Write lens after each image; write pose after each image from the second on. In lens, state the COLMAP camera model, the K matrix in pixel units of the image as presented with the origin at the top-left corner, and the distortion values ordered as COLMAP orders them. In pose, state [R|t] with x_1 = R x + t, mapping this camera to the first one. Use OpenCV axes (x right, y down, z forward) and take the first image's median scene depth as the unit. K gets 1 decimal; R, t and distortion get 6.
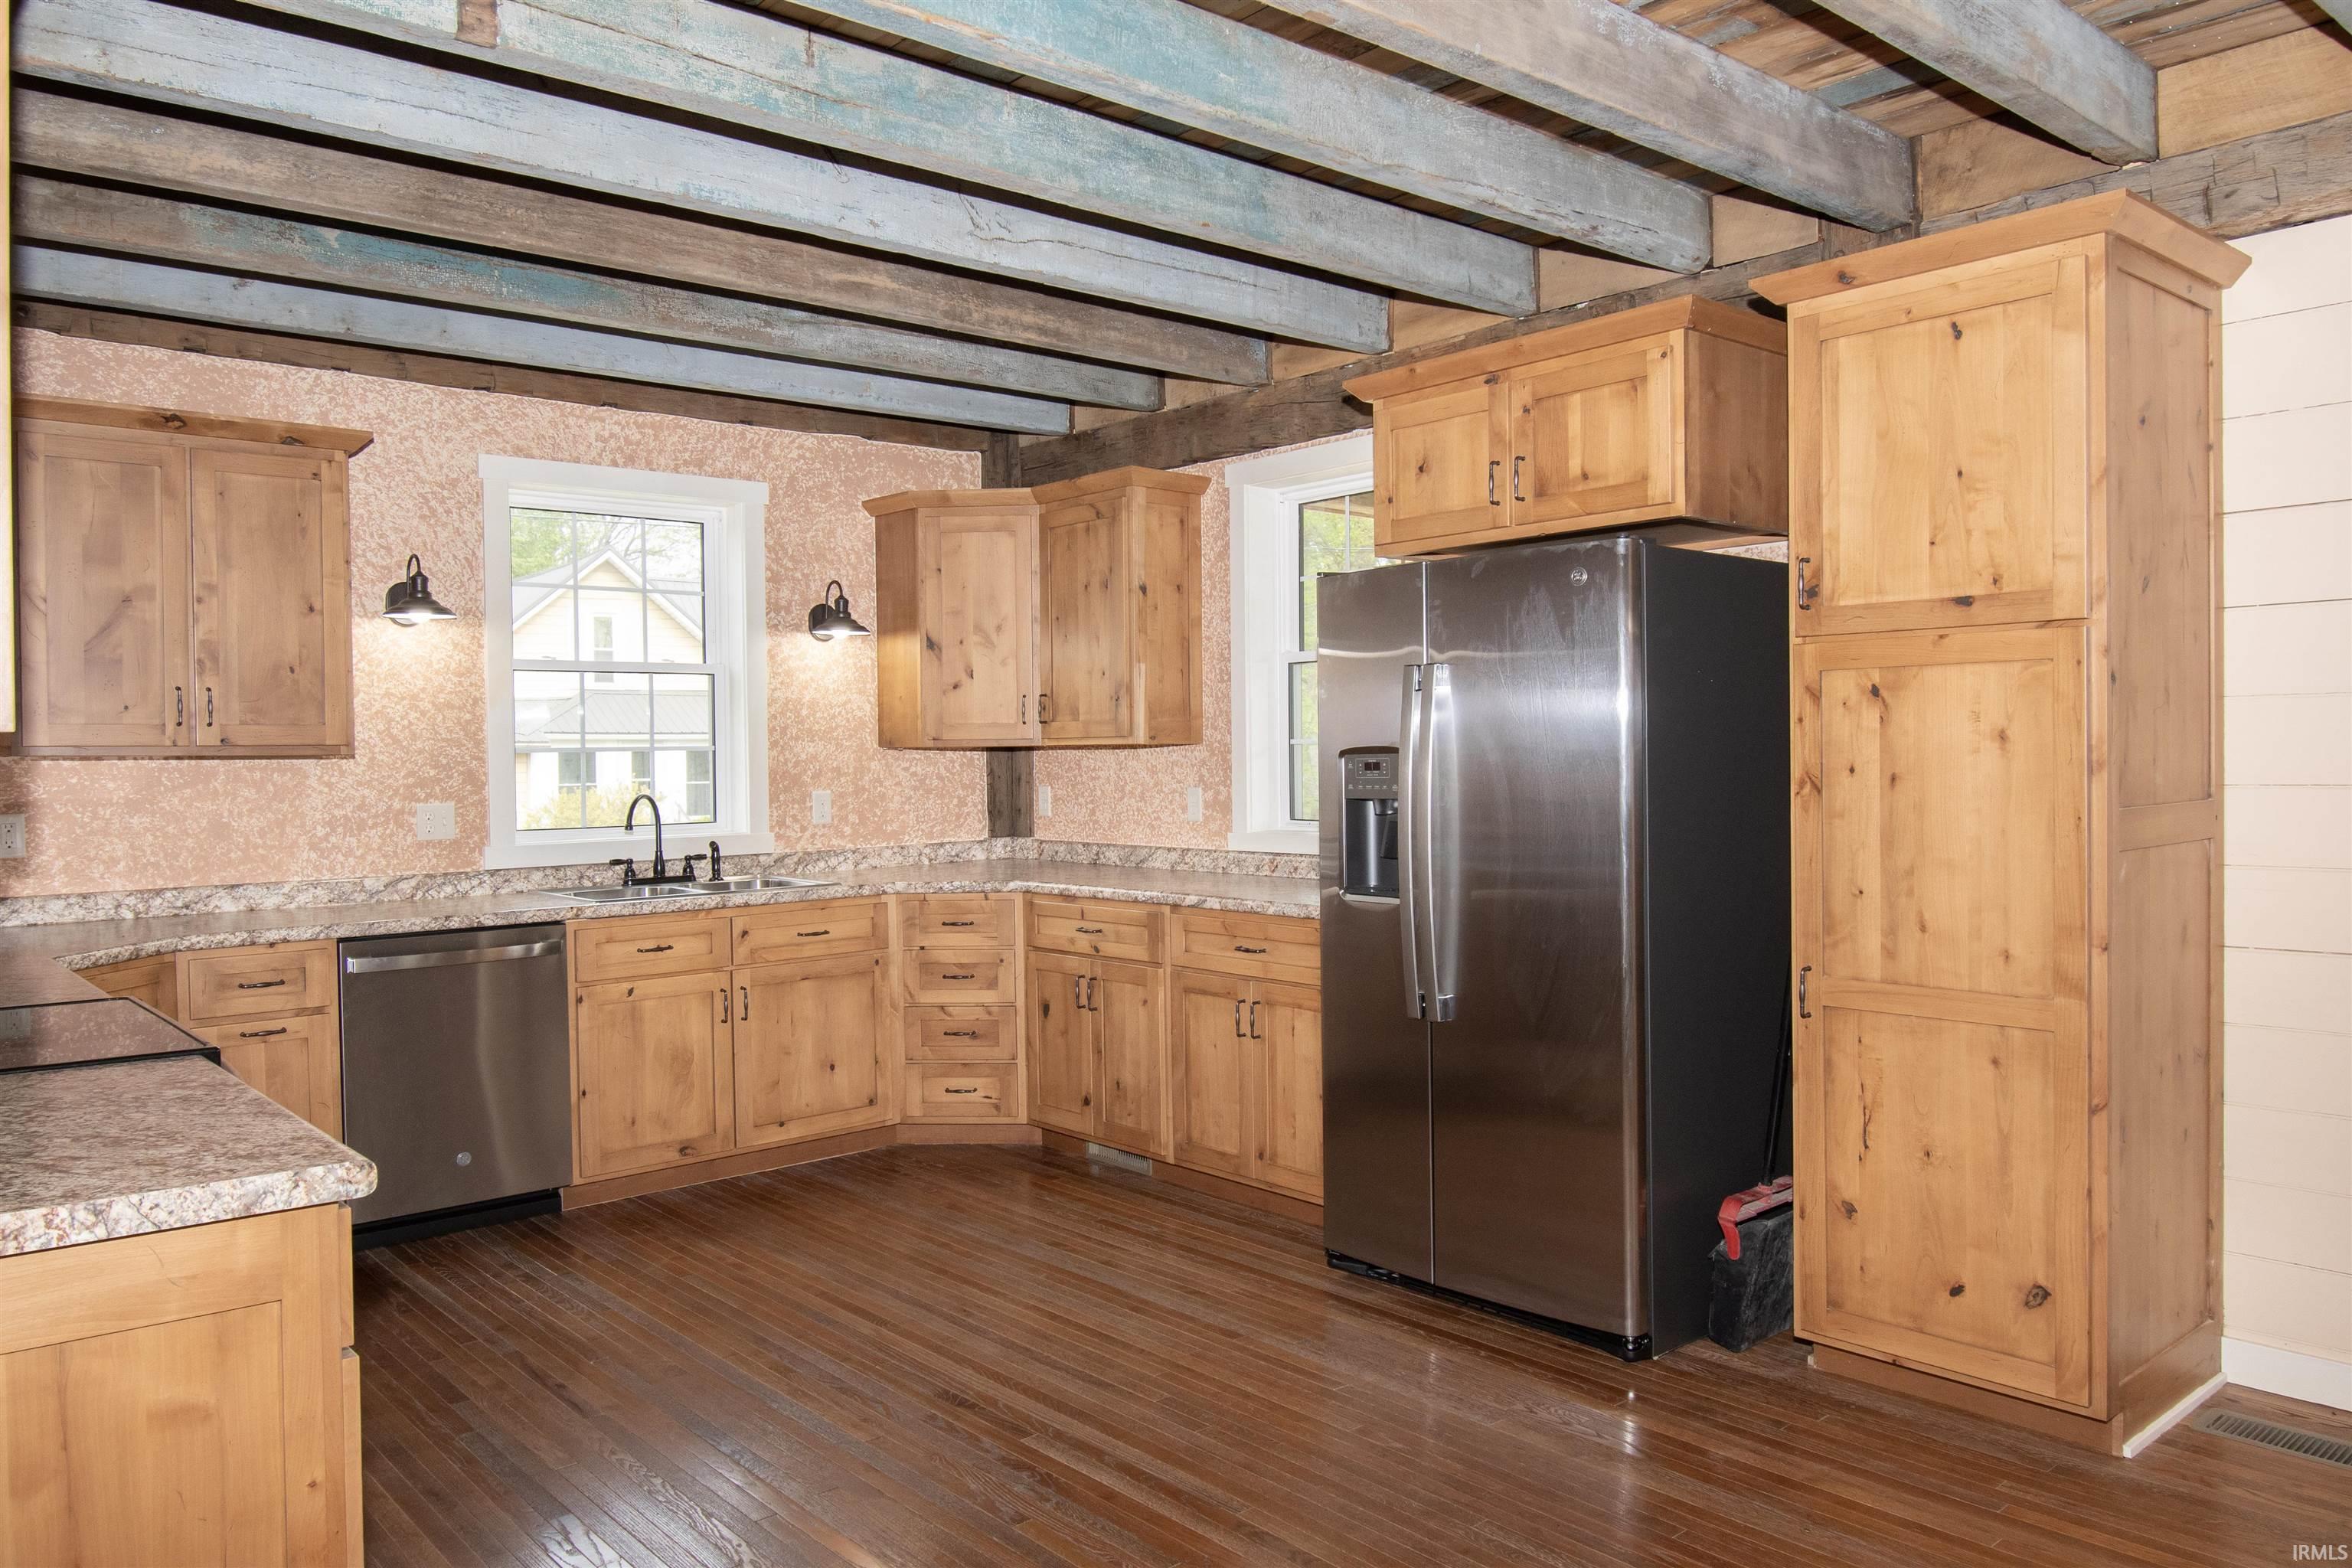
lens RADIAL K [[1658.7, 0, 1181.0], [0, 1658.7, 781.1], [0, 0, 1]] dist [0.003863, -0.018114]
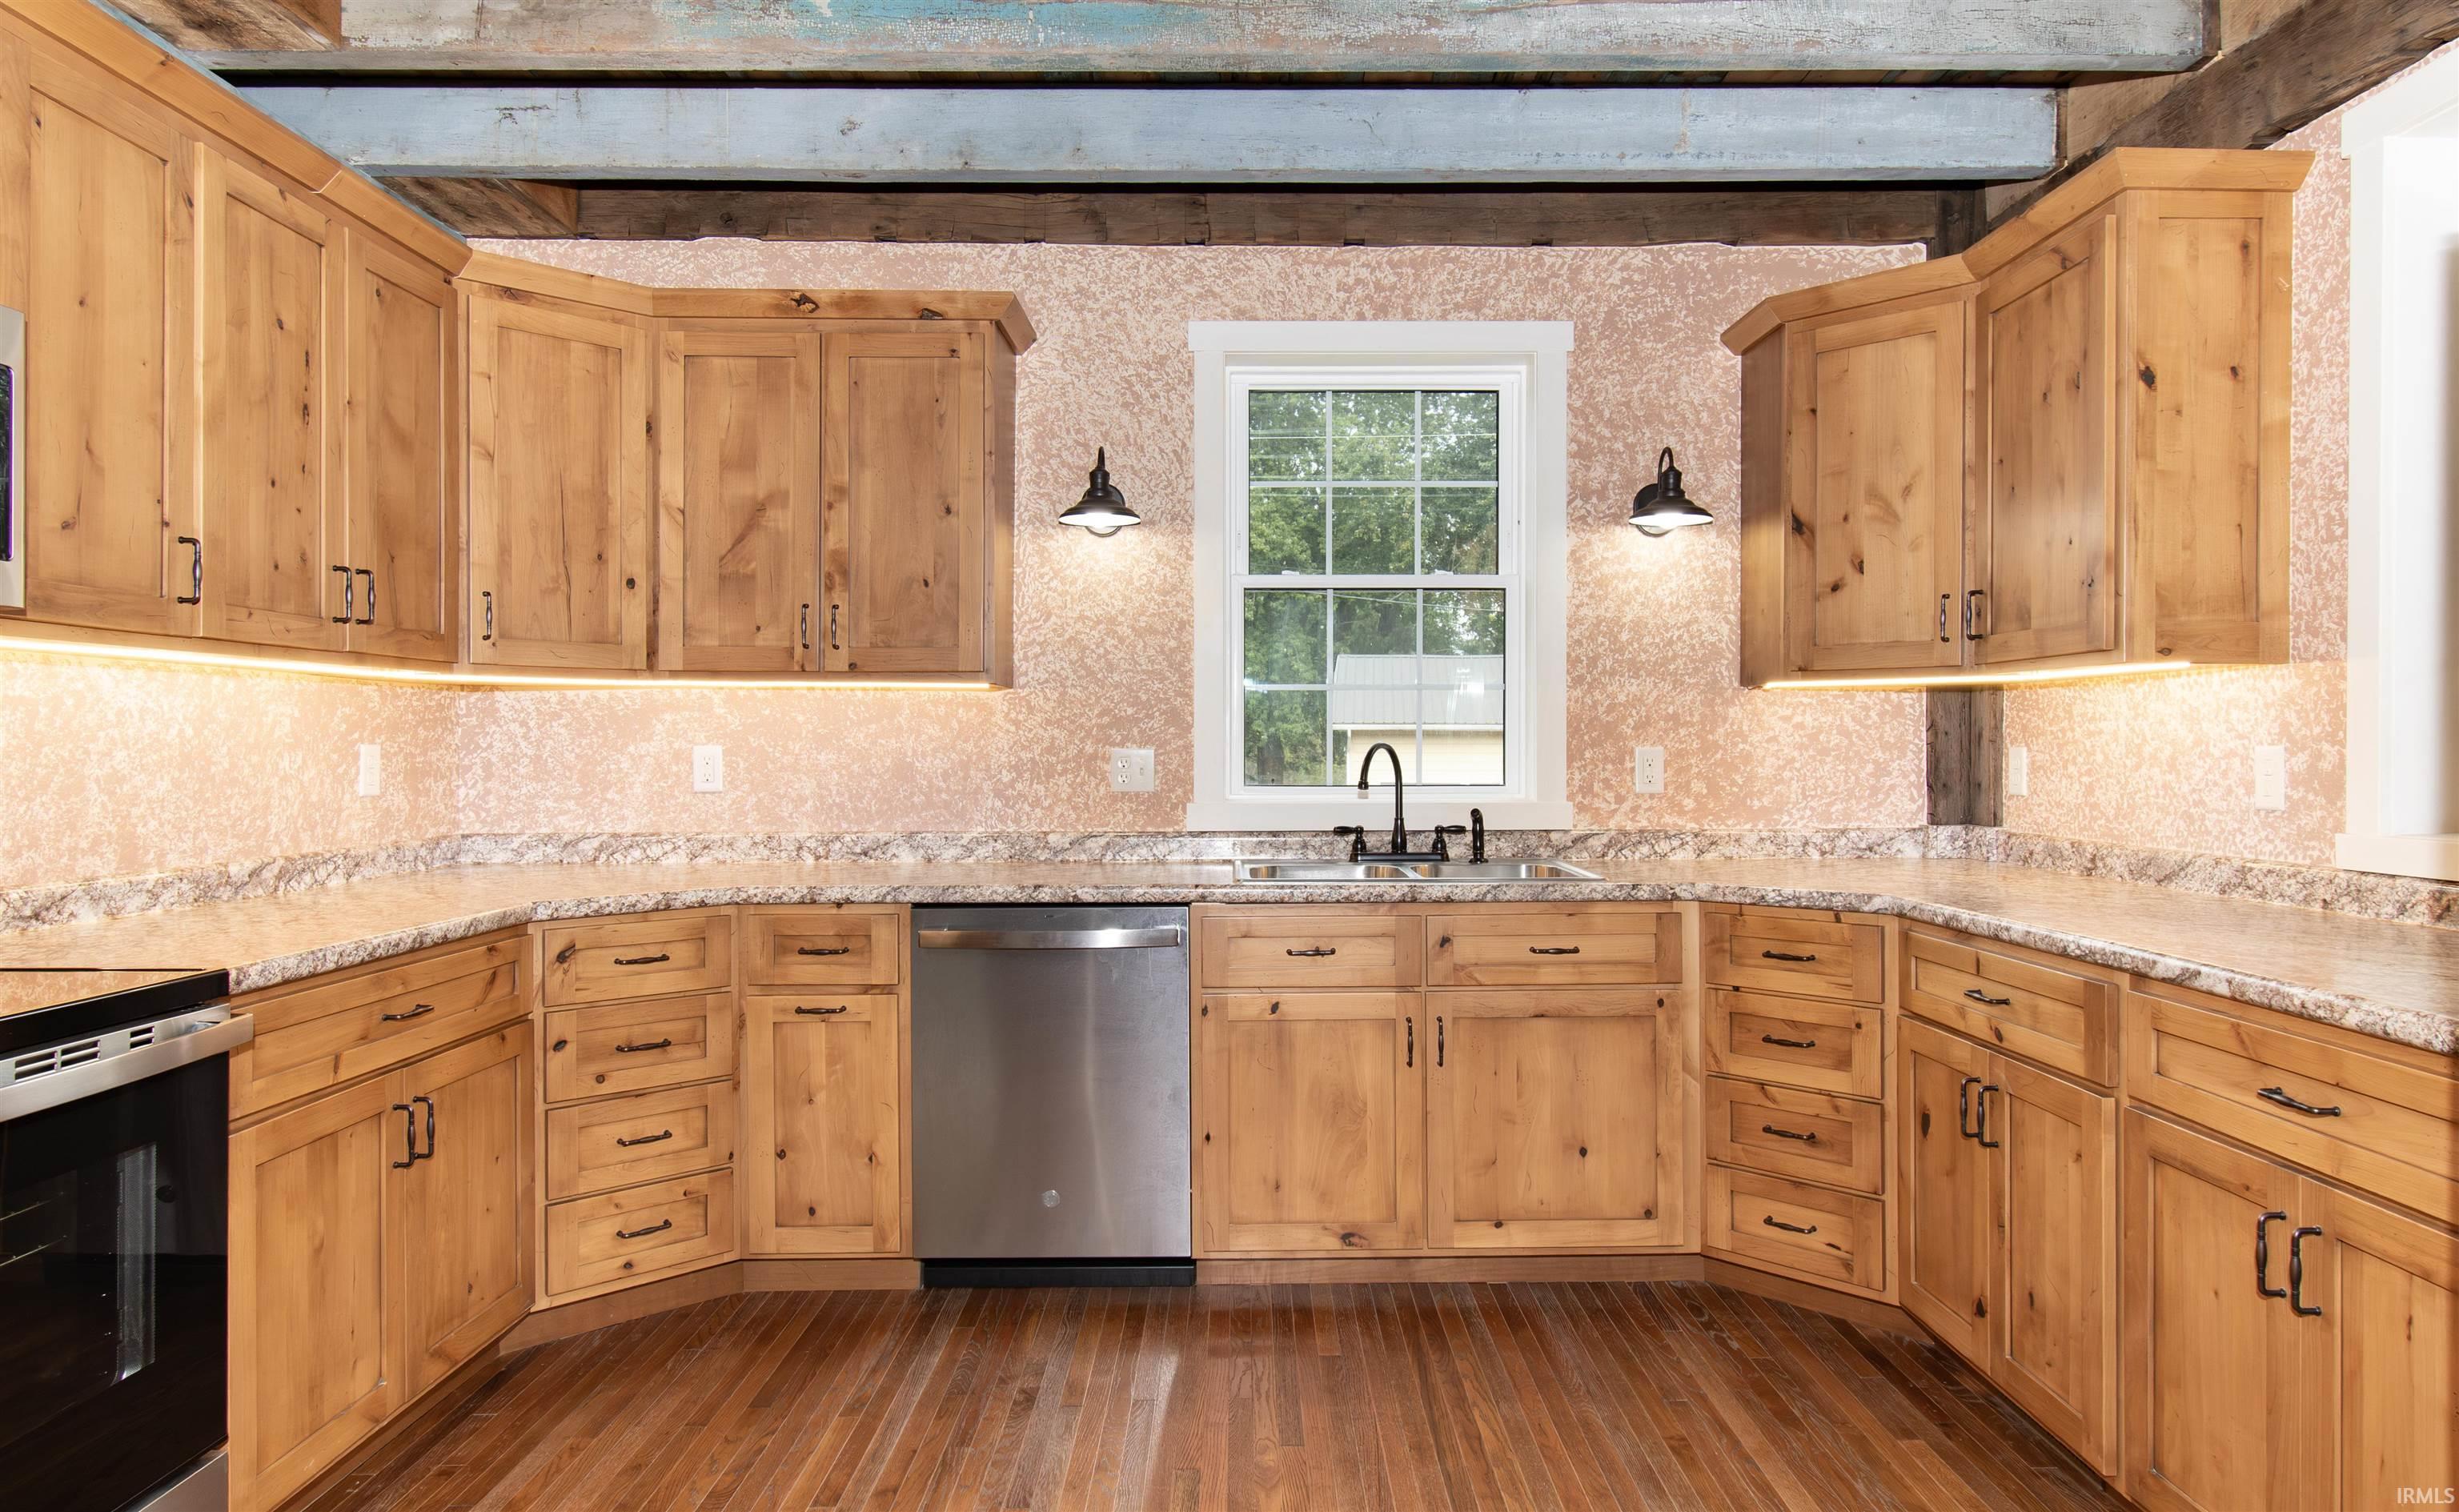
lens RADIAL K [[1468.6, 0, 1249.2], [0, 1468.6, 751.2], [0, 0, 1]] dist [0.005038, -0.004057]
pose [[0.761369, 0.015323, -0.648137, 0.074558], [-0.022644, 0.999739, -0.002964, 0.016343], [0.647923, 0.016933, 0.761518, 0.491068]]
